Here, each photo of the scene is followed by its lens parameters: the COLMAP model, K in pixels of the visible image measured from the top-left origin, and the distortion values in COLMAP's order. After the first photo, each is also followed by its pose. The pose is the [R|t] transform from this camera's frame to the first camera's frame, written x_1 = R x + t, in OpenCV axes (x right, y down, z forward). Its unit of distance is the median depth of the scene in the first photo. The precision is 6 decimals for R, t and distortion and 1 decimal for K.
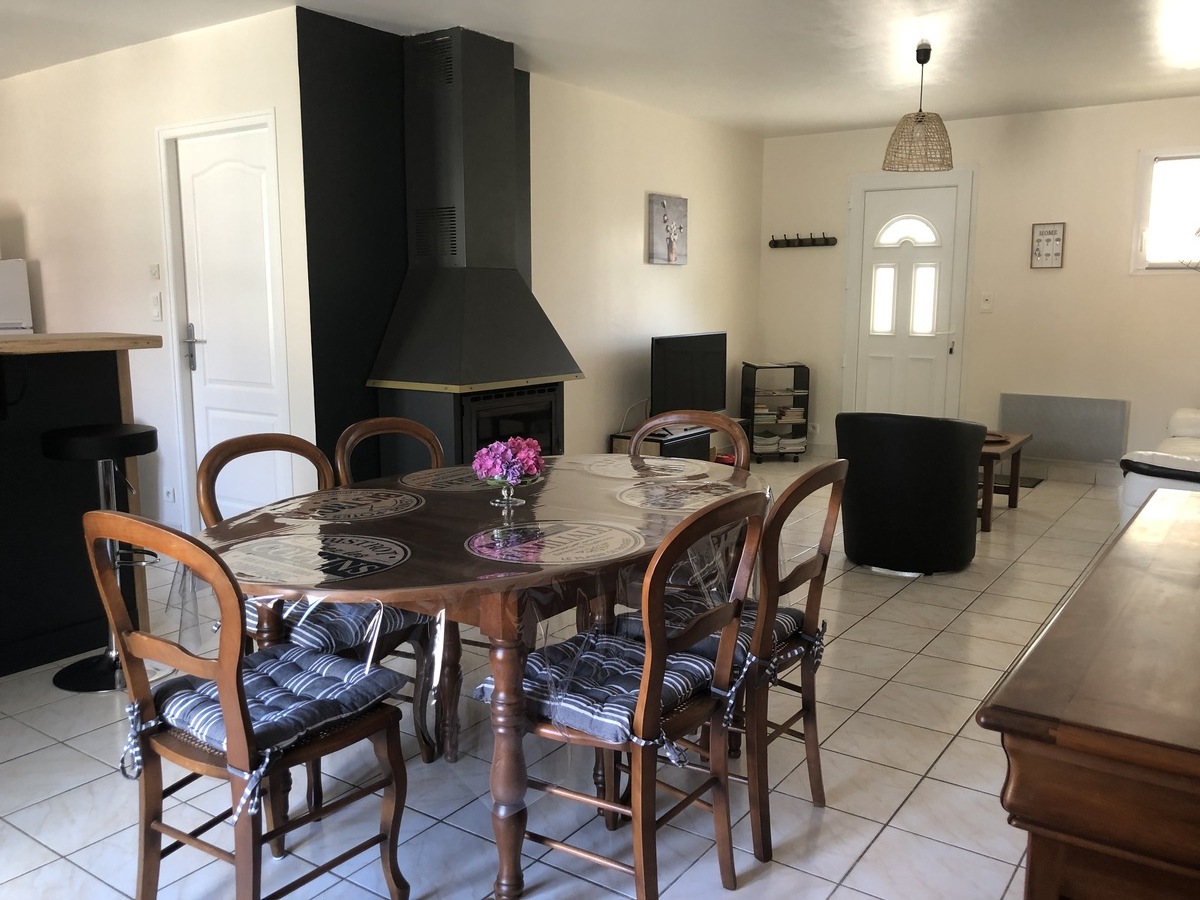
lens RADIAL K [[970.6, 0, 600.0], [0, 970.6, 450.0], [0, 0, 1]] dist [0.145082, -0.330459]
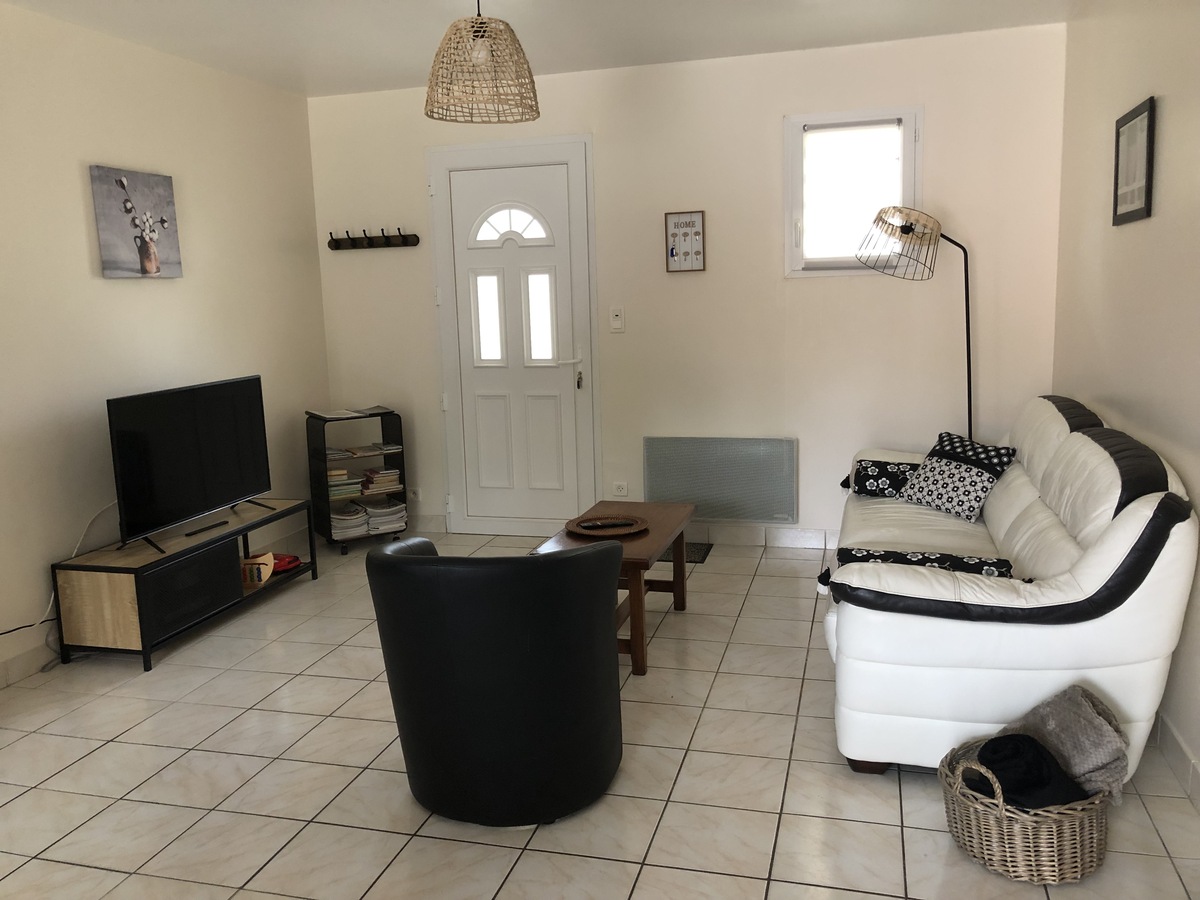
lens RADIAL K [[976.9, 0, 600.0], [0, 976.9, 450.0], [0, 0, 1]] dist [-0.005997, 0.009199]
pose [[0.941819, -0.085834, 0.324977, 0.130054], [0.086186, 0.996190, 0.013340, -0.061260], [-0.324884, 0.015445, 0.945628, 0.302925]]
